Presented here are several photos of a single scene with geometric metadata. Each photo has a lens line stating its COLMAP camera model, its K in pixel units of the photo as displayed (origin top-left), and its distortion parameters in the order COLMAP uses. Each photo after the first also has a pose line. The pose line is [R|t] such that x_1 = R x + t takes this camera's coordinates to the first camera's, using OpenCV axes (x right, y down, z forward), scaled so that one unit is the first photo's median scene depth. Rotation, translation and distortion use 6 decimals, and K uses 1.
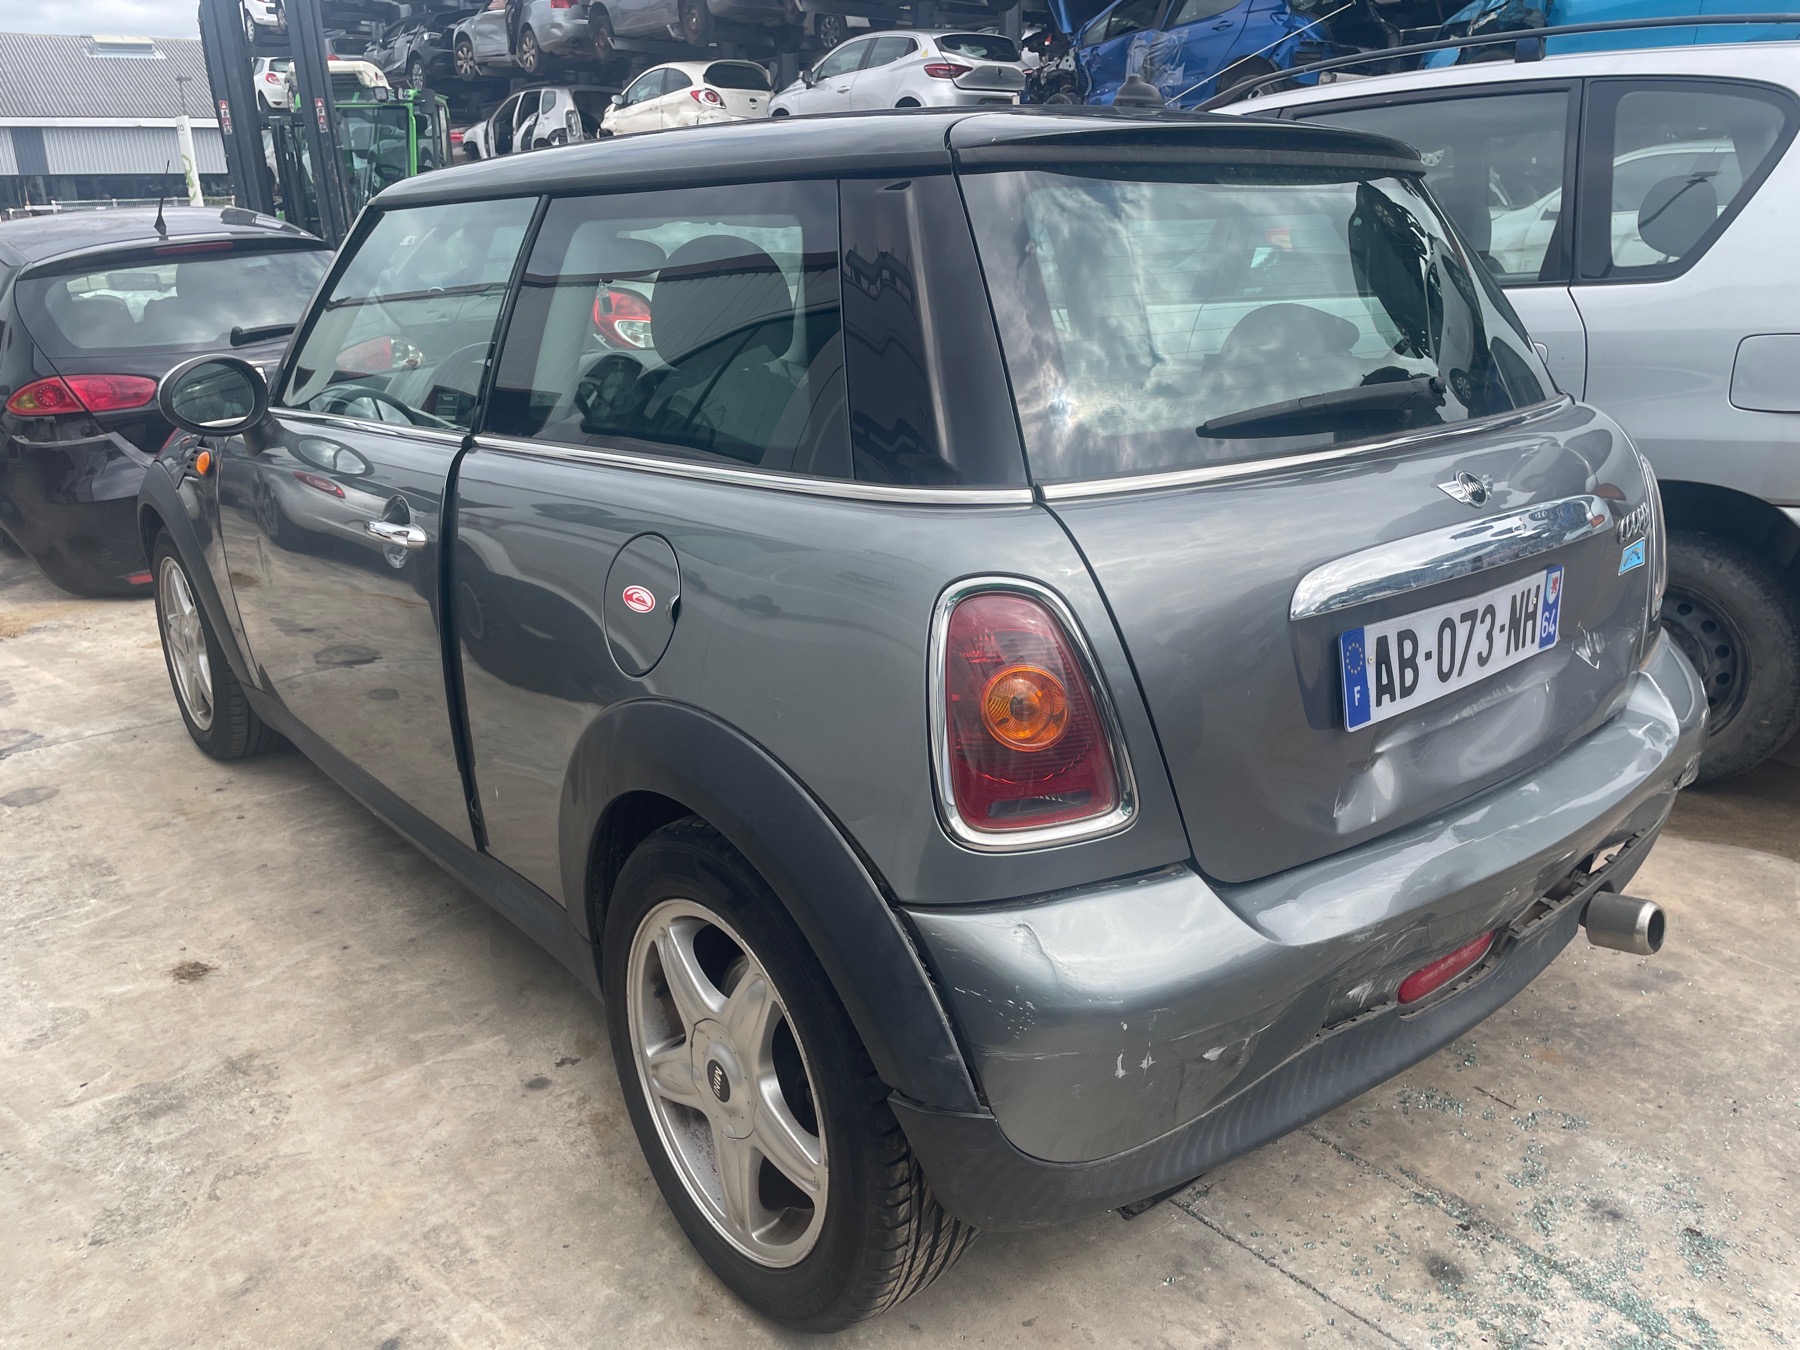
lens RADIAL K [[1385.3, 0, 898.1], [0, 1385.3, 670.6], [0, 0, 1]] dist [0.071073, -0.098318]
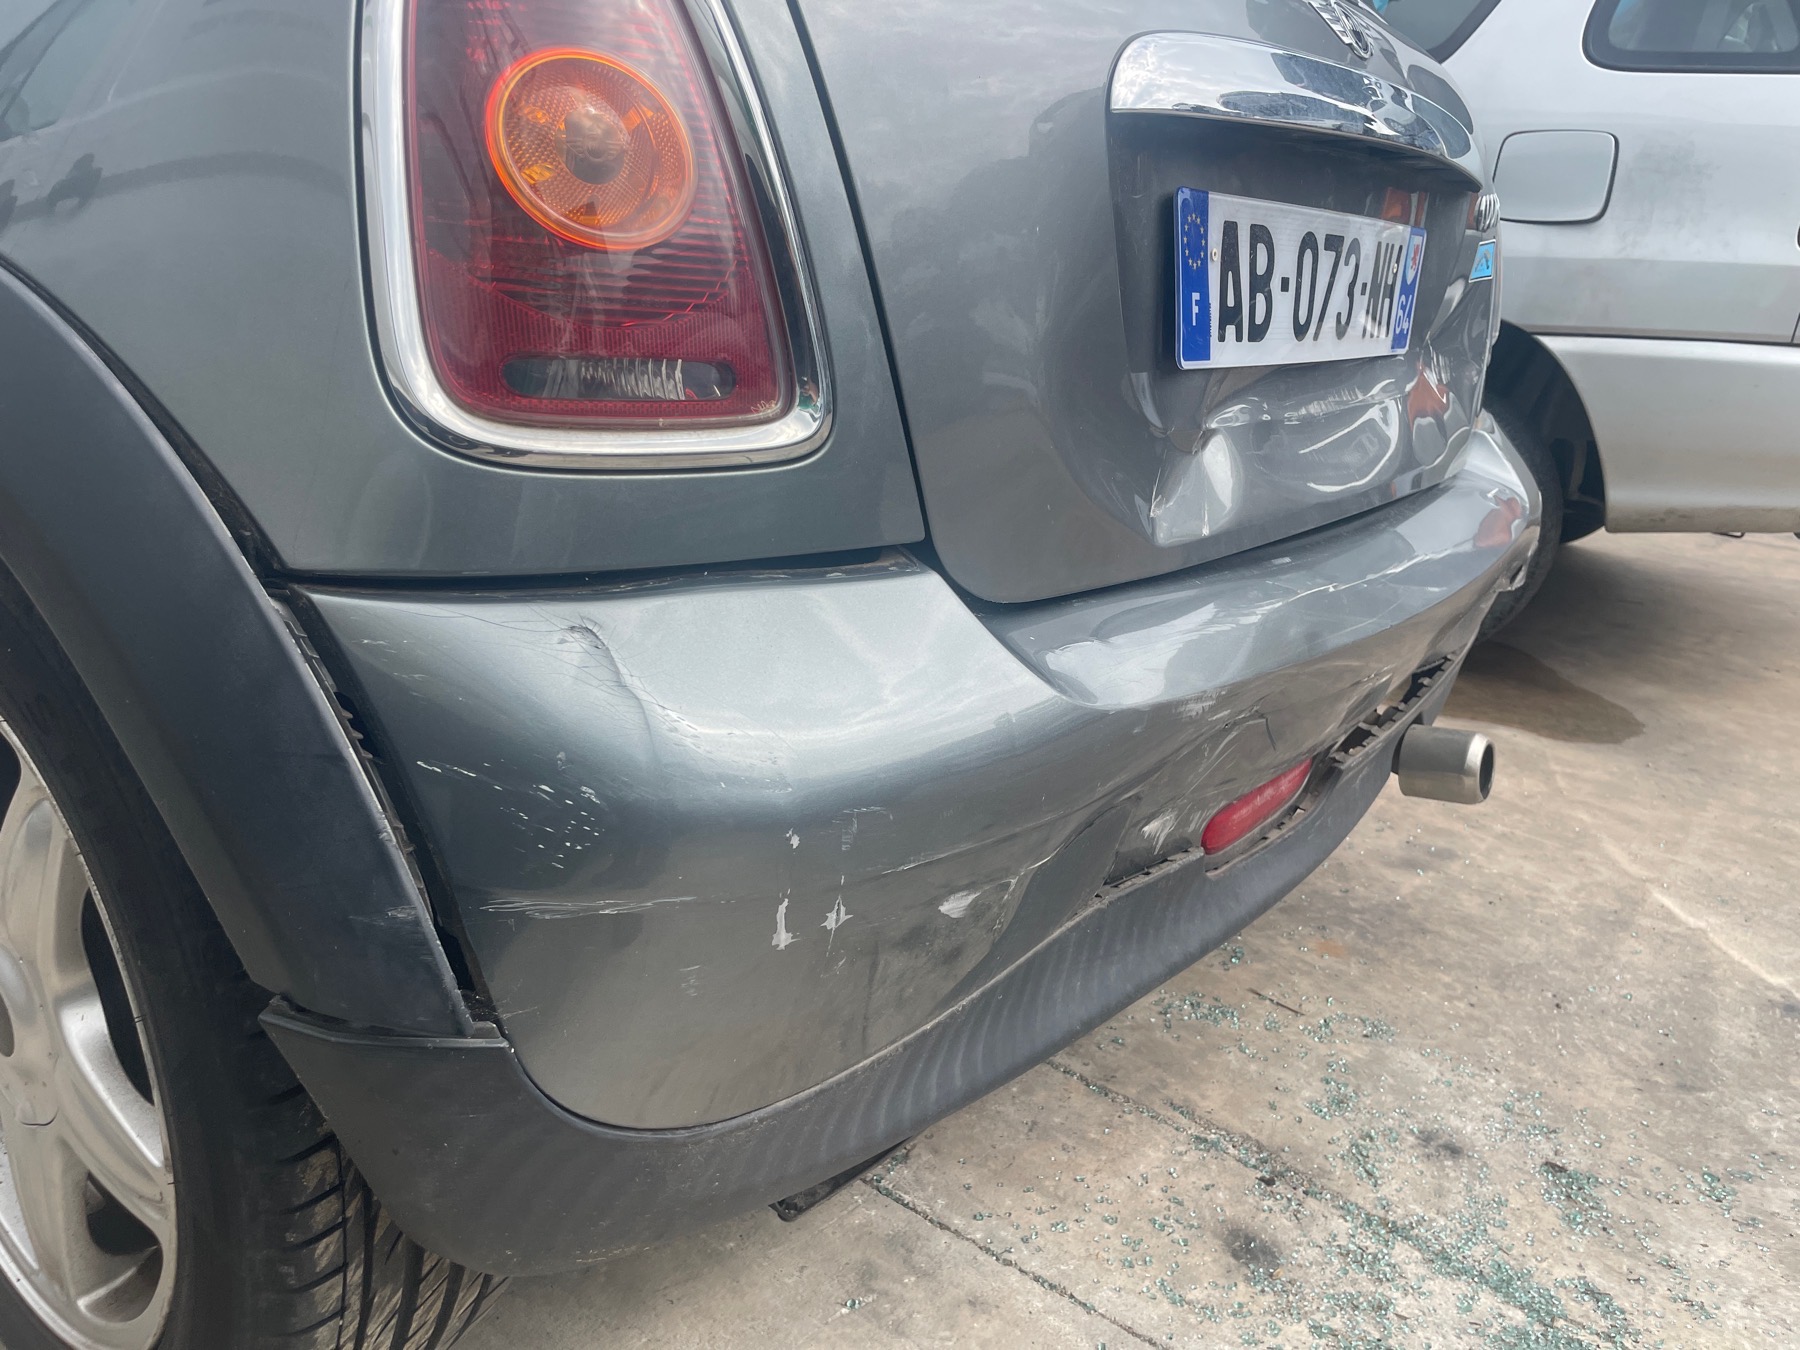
lens RADIAL K [[1385.3, 0, 915.8], [0, 1385.3, 687.1], [0, 0, 1]] dist [0.071073, -0.098318]
pose [[0.968635, 0.013723, 0.248108, 0.064979], [-0.022252, 0.999253, 0.031602, 0.144174], [-0.247489, -0.036132, 0.968217, 0.408623]]
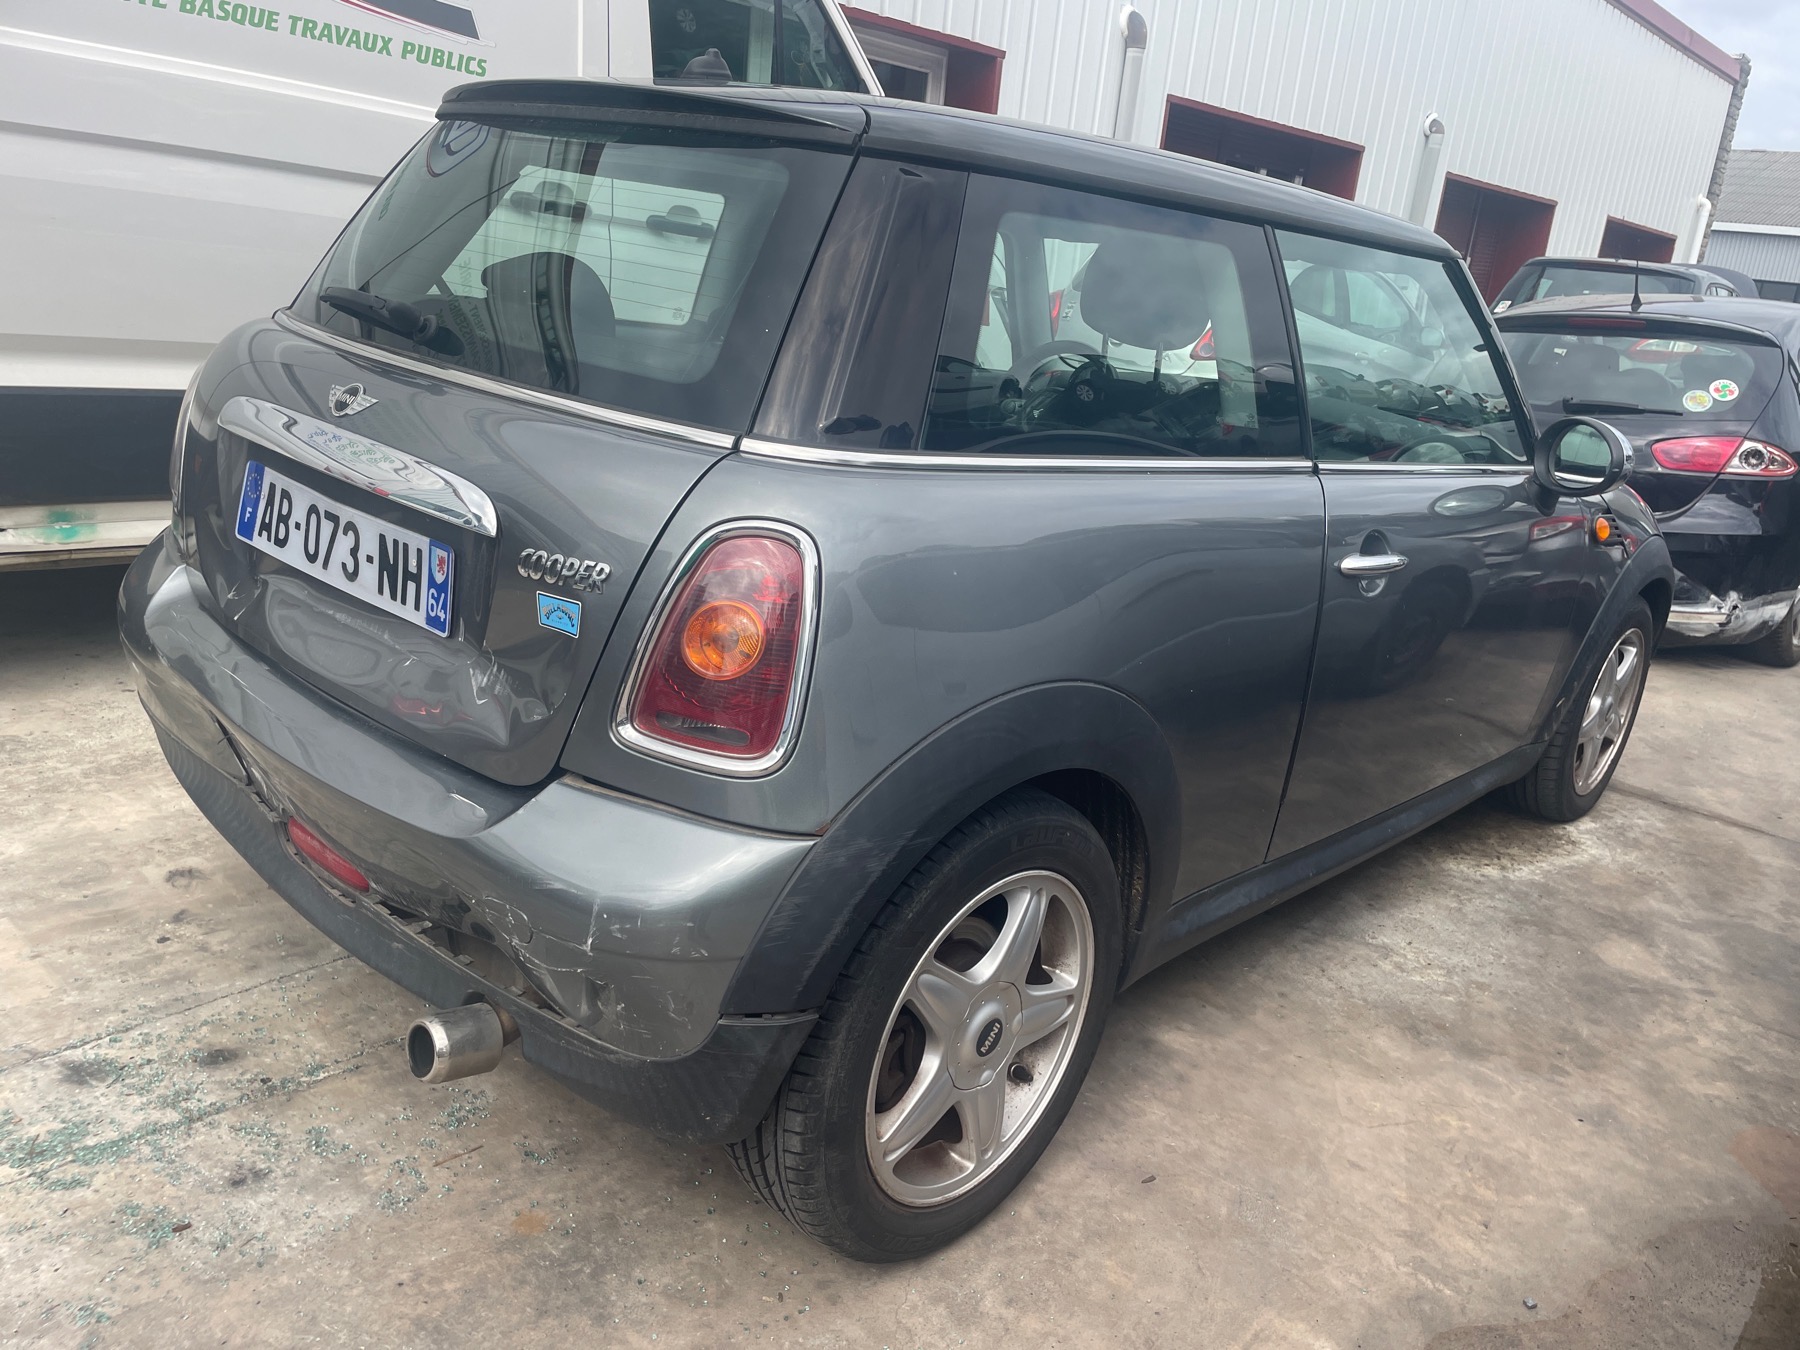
lens RADIAL K [[1385.3, 0, 937.2], [0, 1385.3, 677.4], [0, 0, 1]] dist [0.071073, -0.098318]
pose [[0.132877, 0.323518, -0.936846, 1.469306], [-0.403642, 0.880954, 0.246966, -0.371403], [0.905216, 0.345334, 0.247644, 1.164044]]
